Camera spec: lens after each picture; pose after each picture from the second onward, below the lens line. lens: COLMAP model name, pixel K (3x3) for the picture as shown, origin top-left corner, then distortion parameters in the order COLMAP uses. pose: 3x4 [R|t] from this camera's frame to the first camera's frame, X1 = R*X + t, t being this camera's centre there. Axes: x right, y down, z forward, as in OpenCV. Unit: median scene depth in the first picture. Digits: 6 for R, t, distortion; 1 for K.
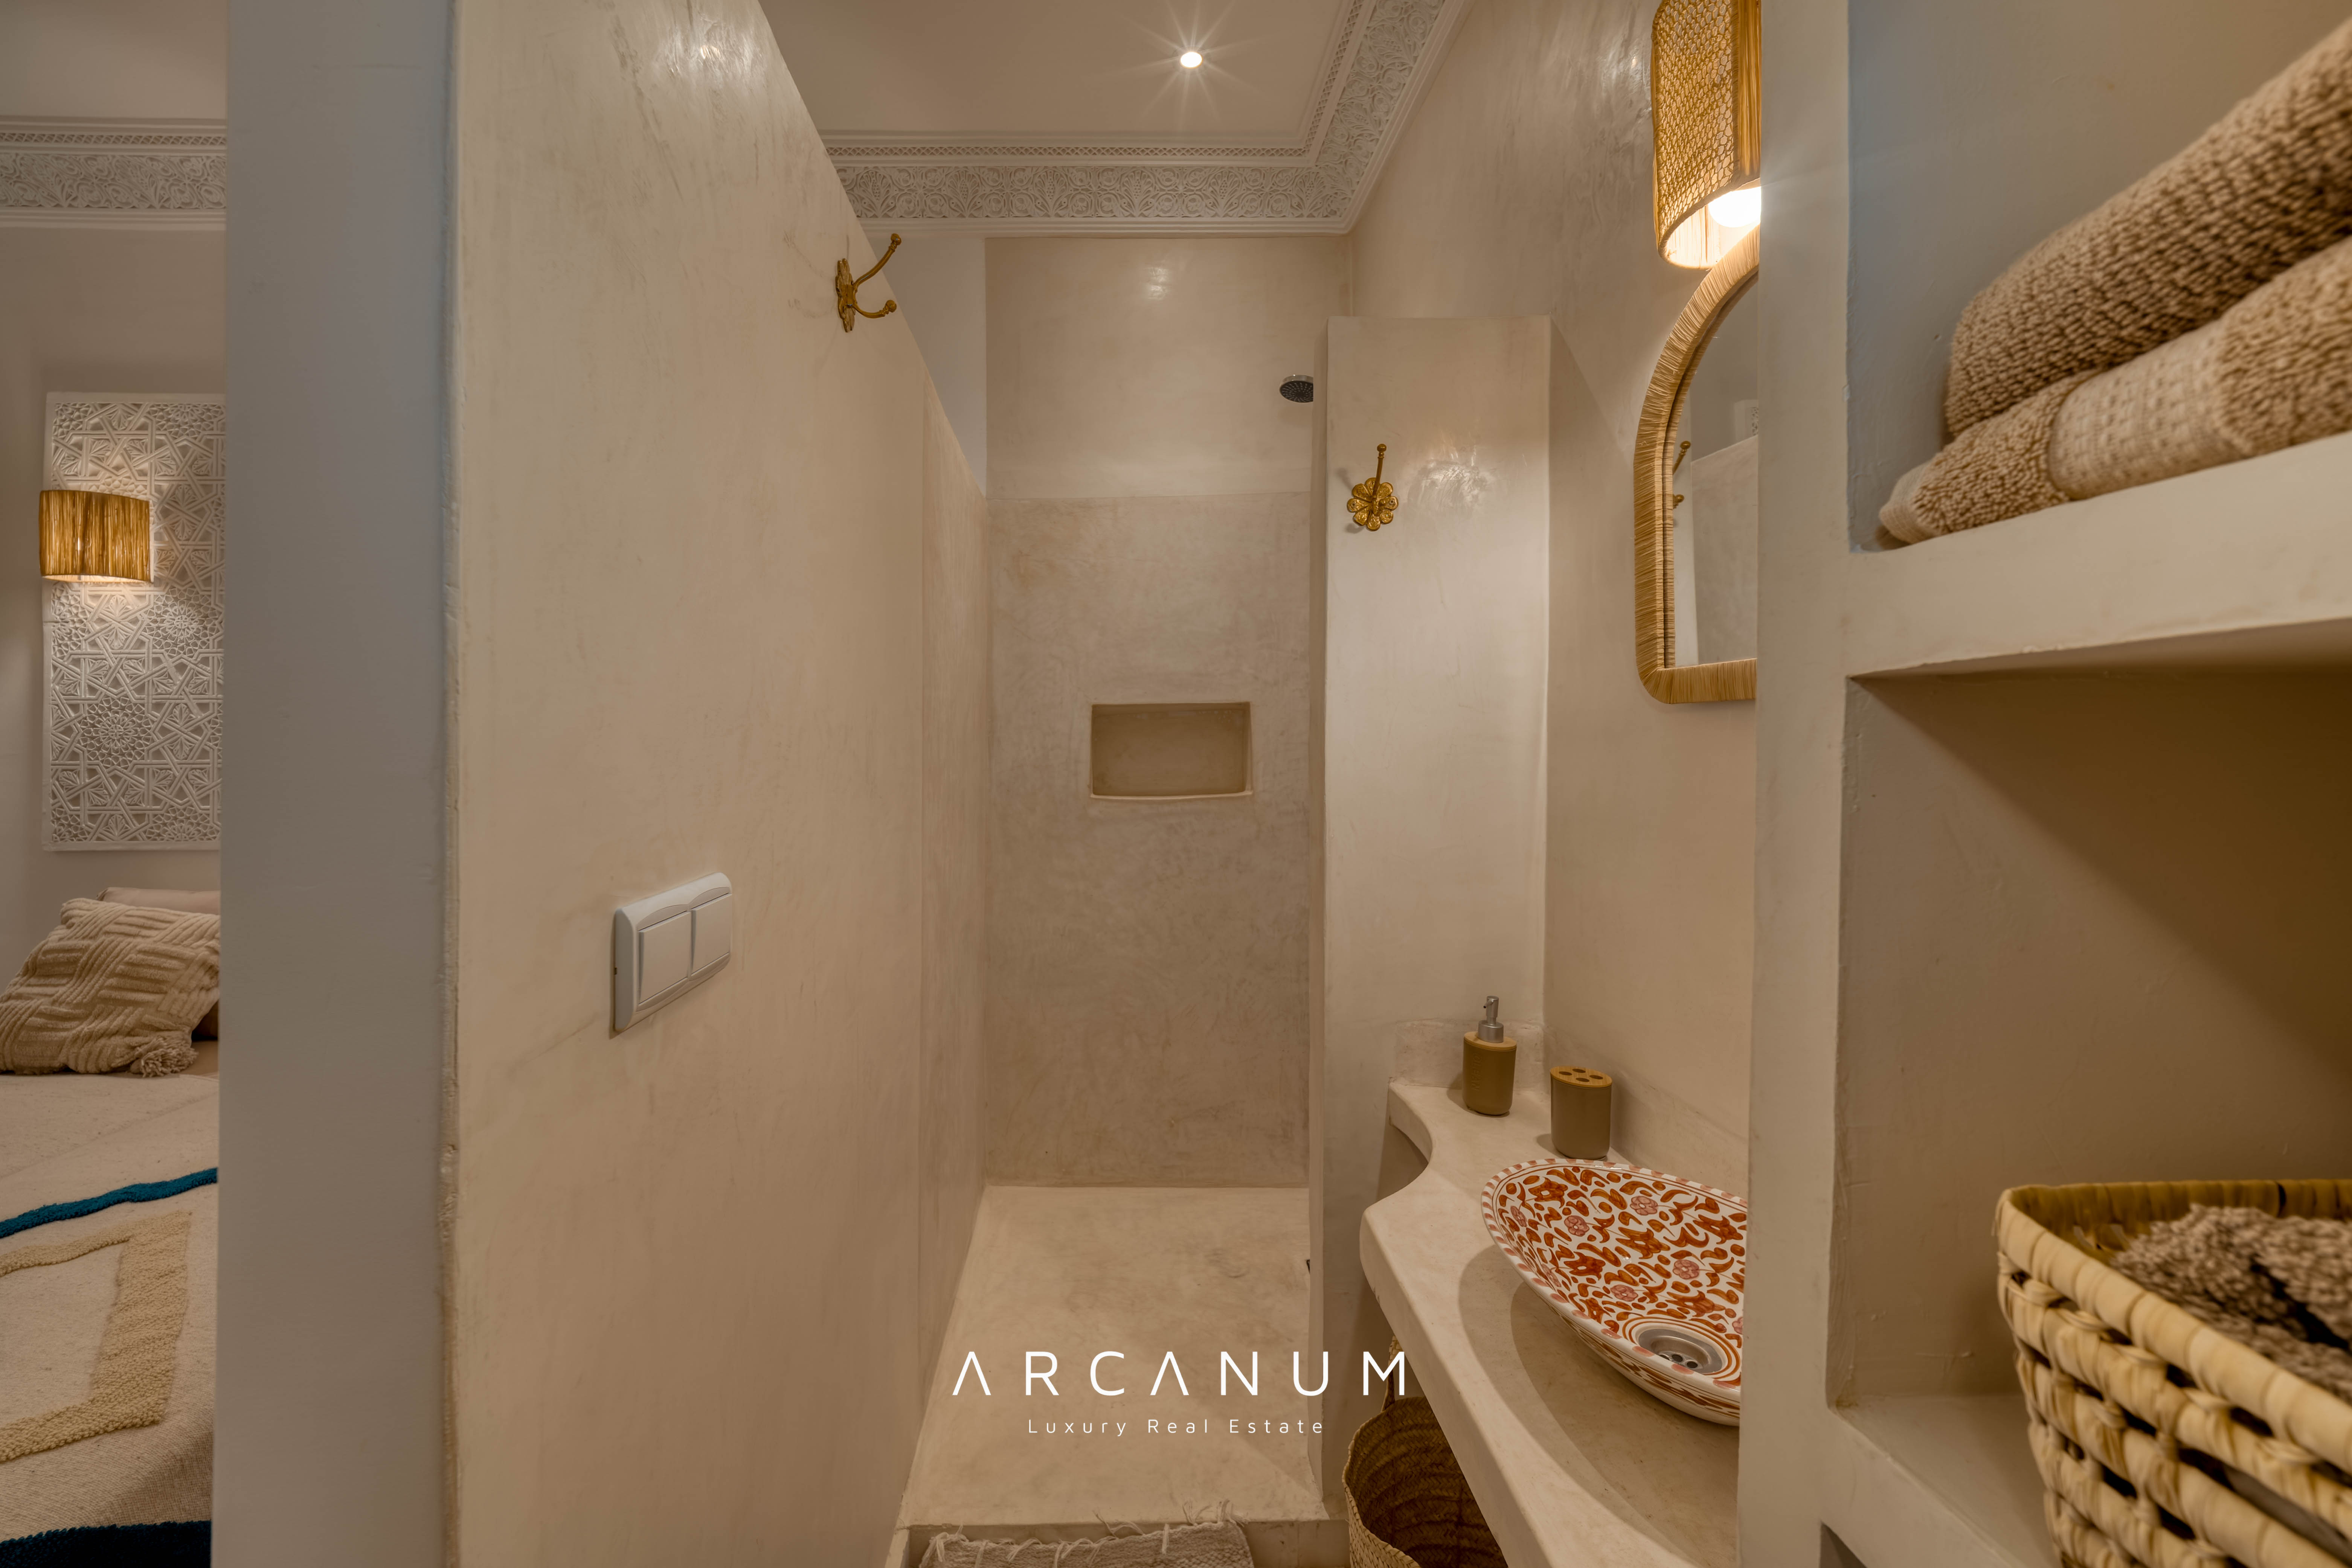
lens RADIAL K [[818.8, 0, 1170.6], [0, 818.8, 767.1], [0, 0, 1]] dist [-0.000830, -0.000069]
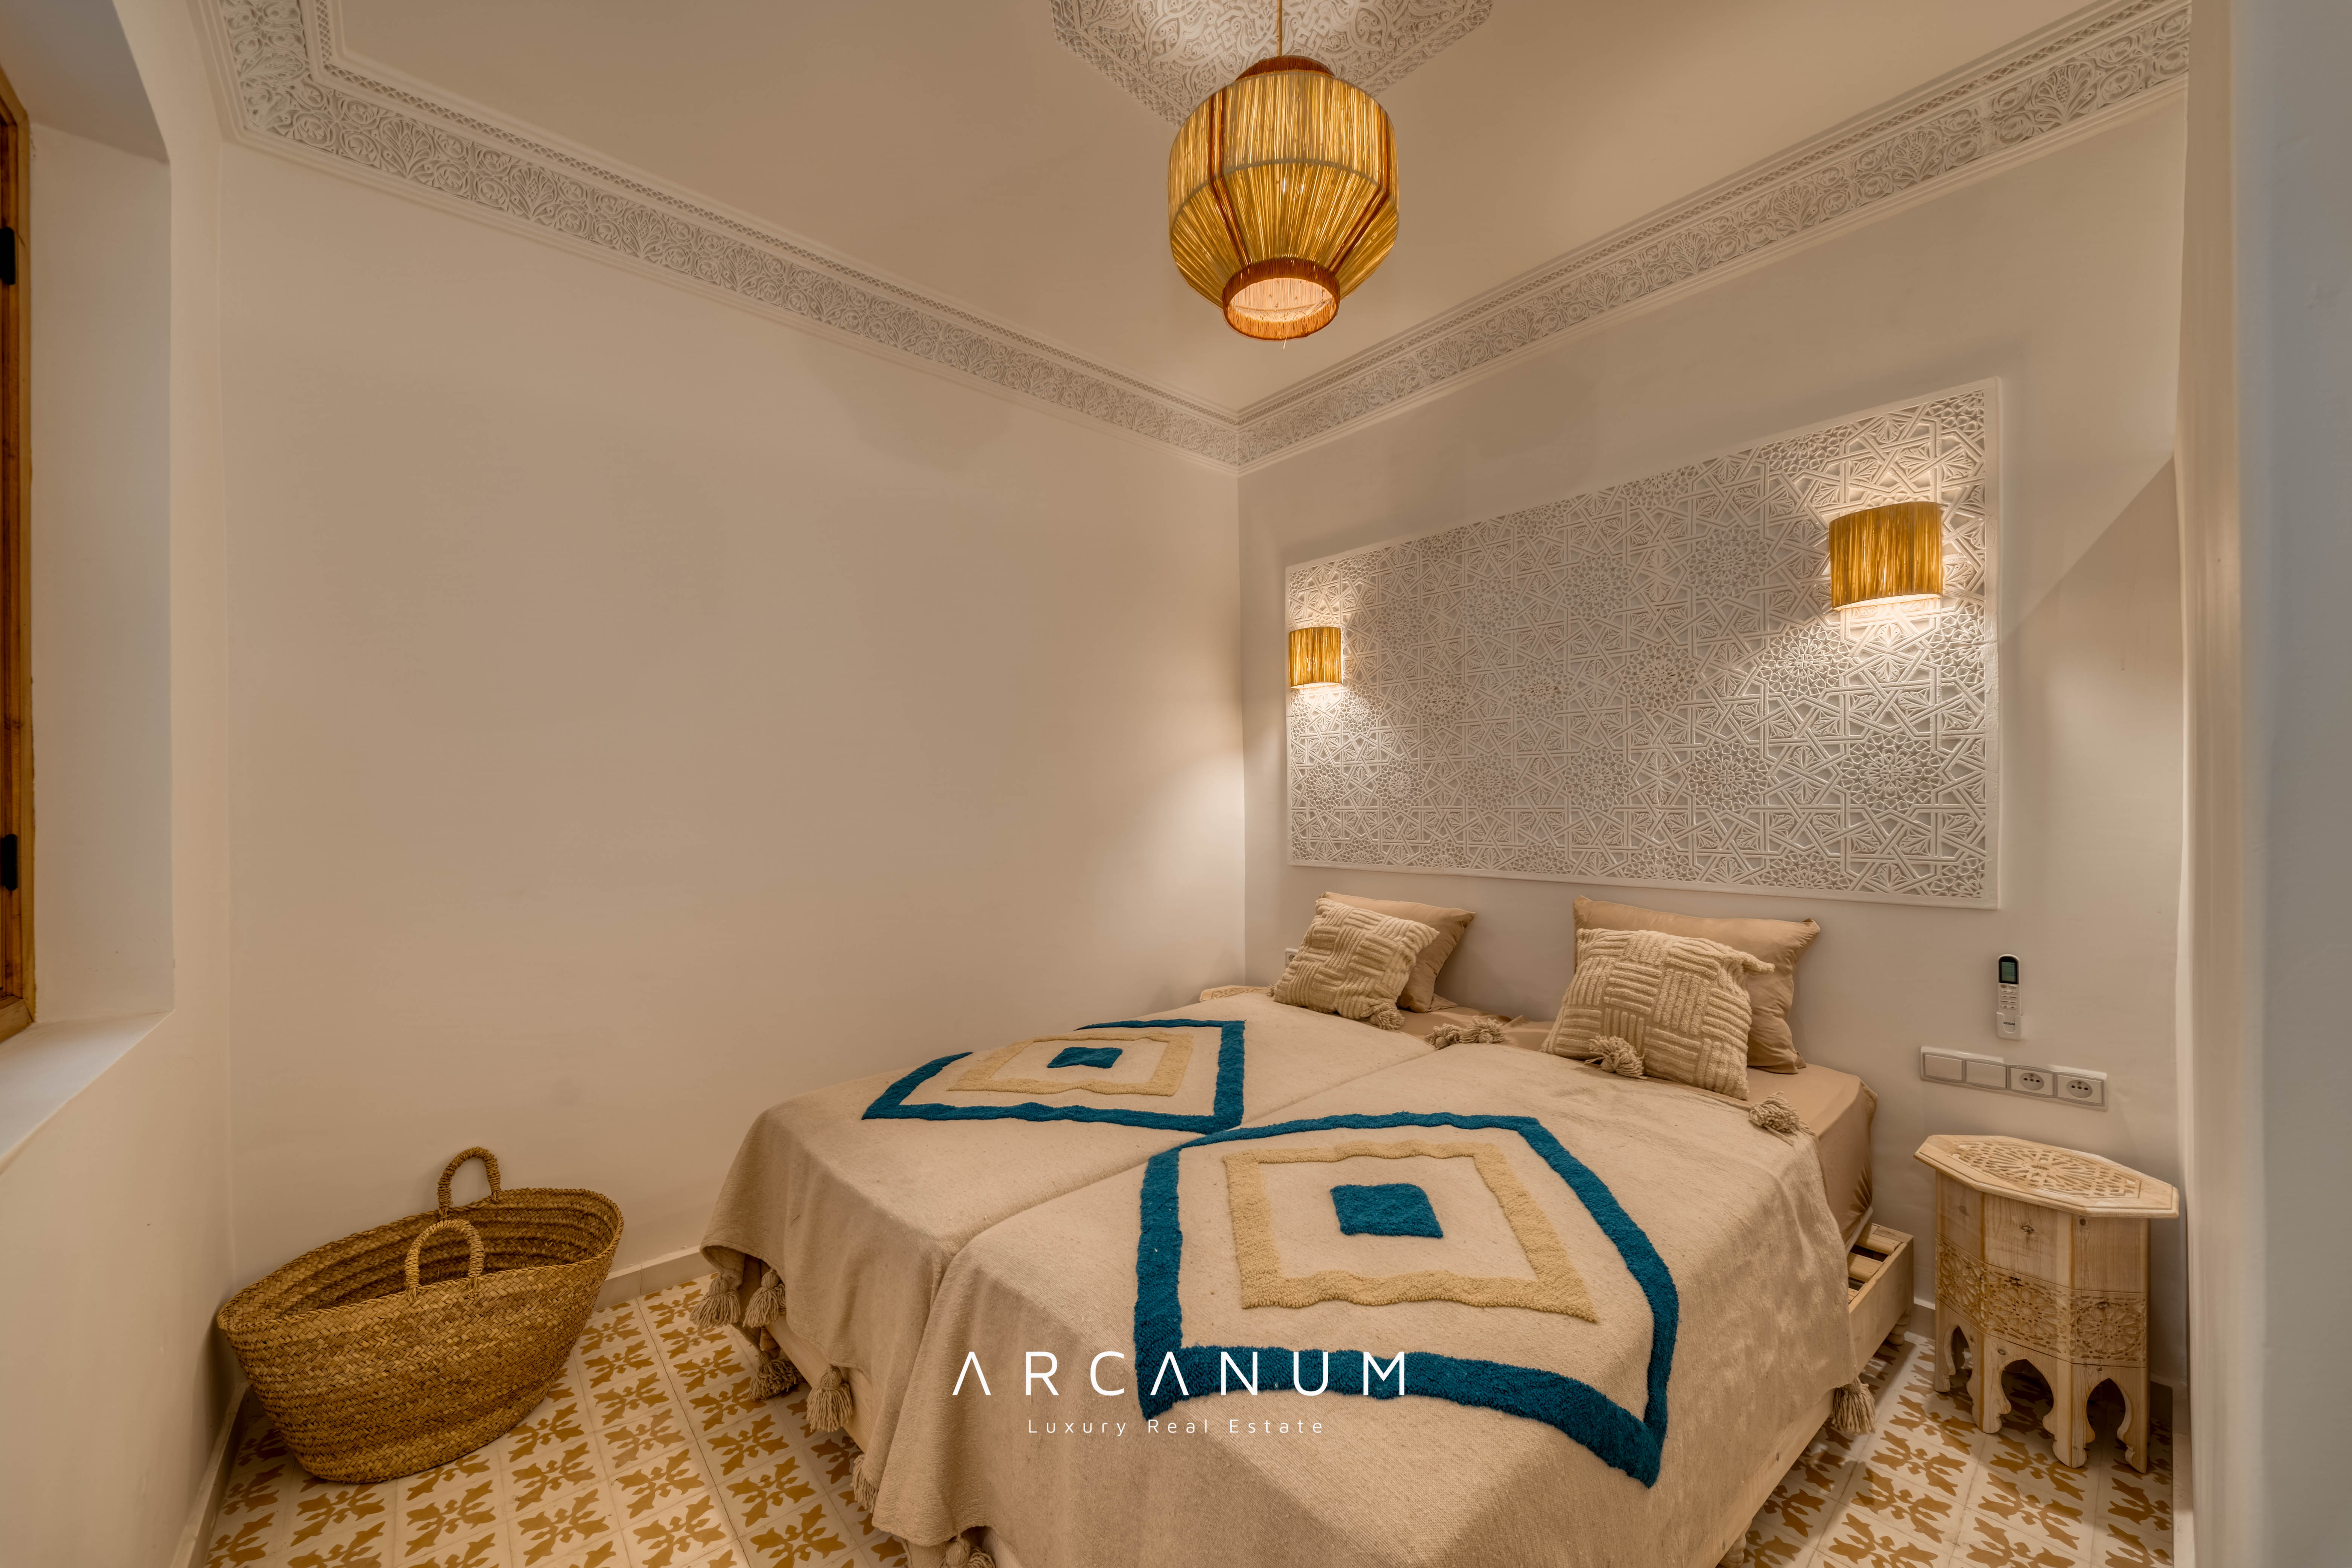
lens RADIAL K [[789.6, 0, 1176.5], [0, 789.6, 828.9], [0, 0, 1]] dist [0.000343, -0.000014]
pose [[0.681037, 0.024895, -0.731826, -0.423859], [-0.013037, 0.999676, 0.021875, 0.004470], [0.732133, -0.005357, 0.681140, -0.172314]]
